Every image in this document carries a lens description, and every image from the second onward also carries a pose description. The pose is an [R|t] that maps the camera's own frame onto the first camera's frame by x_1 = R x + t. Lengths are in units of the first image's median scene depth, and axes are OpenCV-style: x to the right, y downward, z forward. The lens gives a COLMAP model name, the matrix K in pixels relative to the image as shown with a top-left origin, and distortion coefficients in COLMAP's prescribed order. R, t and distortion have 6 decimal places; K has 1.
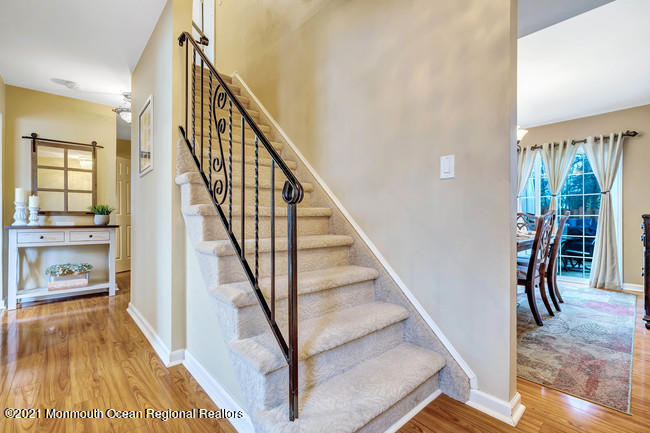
lens RADIAL K [[295.6, 0, 319.3], [0, 295.6, 218.8], [0, 0, 1]] dist [0.000291, -0.002089]
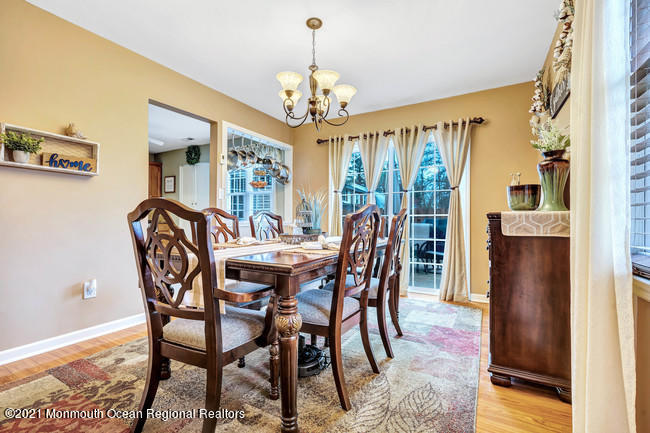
lens RADIAL K [[295.6, 0, 326.9], [0, 295.6, 219.0], [0, 0, 1]] dist [0.000291, -0.002089]
pose [[0.945621, 0.001481, 0.325267, 0.344876], [-0.001070, 0.999998, -0.001441, 0.000922], [-0.325269, 0.001015, 0.945621, 0.313100]]
